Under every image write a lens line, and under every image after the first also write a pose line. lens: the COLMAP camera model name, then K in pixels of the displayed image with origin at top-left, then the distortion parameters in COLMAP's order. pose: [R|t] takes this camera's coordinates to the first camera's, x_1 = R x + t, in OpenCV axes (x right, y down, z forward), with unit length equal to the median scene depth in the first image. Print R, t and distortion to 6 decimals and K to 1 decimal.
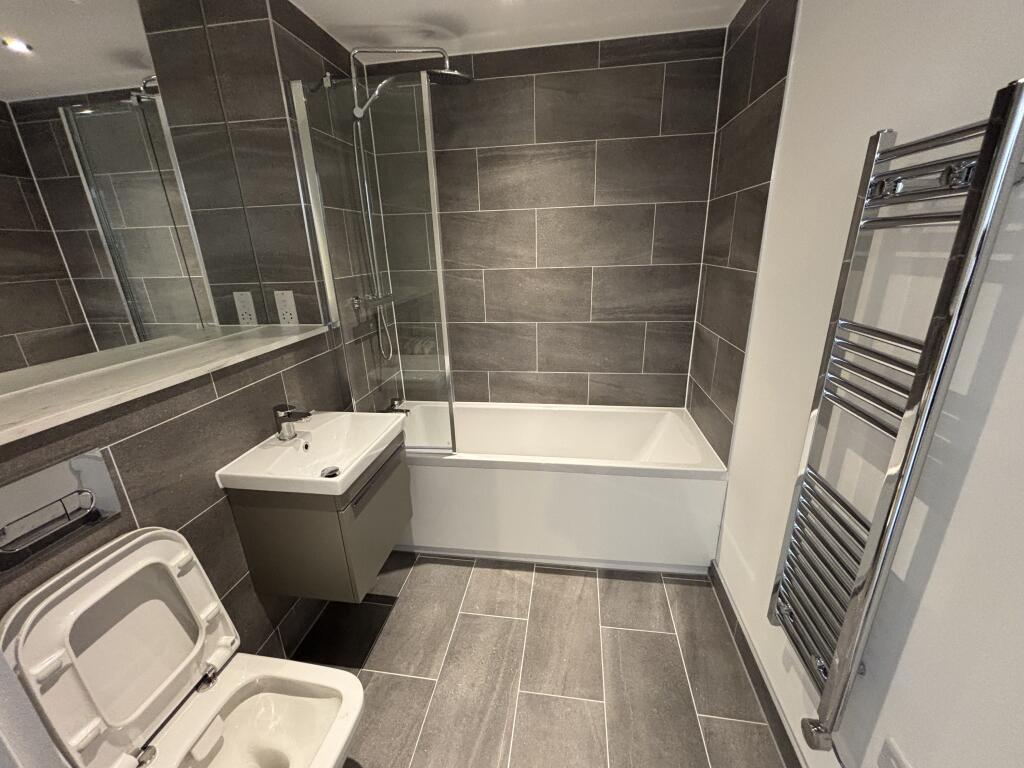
lens RADIAL K [[415.3, 0, 512.0], [0, 415.3, 384.0], [0, 0, 1]] dist [-0.000011, -0.000007]
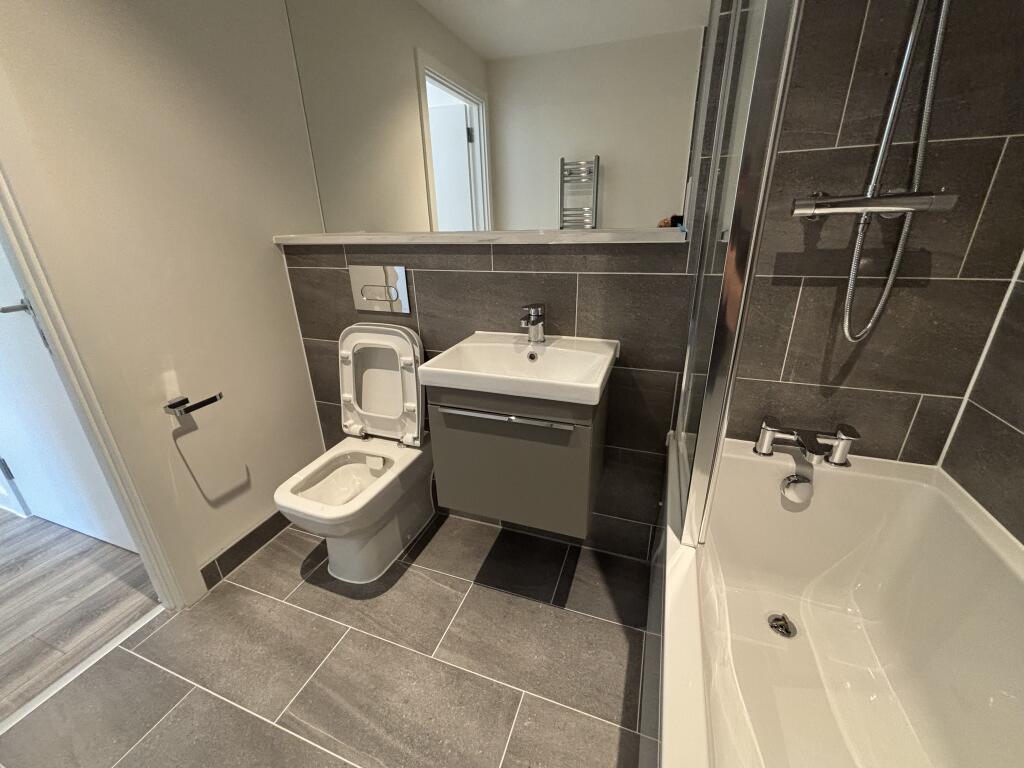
lens RADIAL K [[415.3, 0, 512.0], [0, 415.3, 384.0], [0, 0, 1]] dist [-0.000011, -0.000007]
pose [[-0.199011, 0.390054, -0.899028, 0.325260], [-0.281131, 0.856098, 0.433660, -0.167330], [0.938808, 0.339048, -0.060717, 1.014461]]
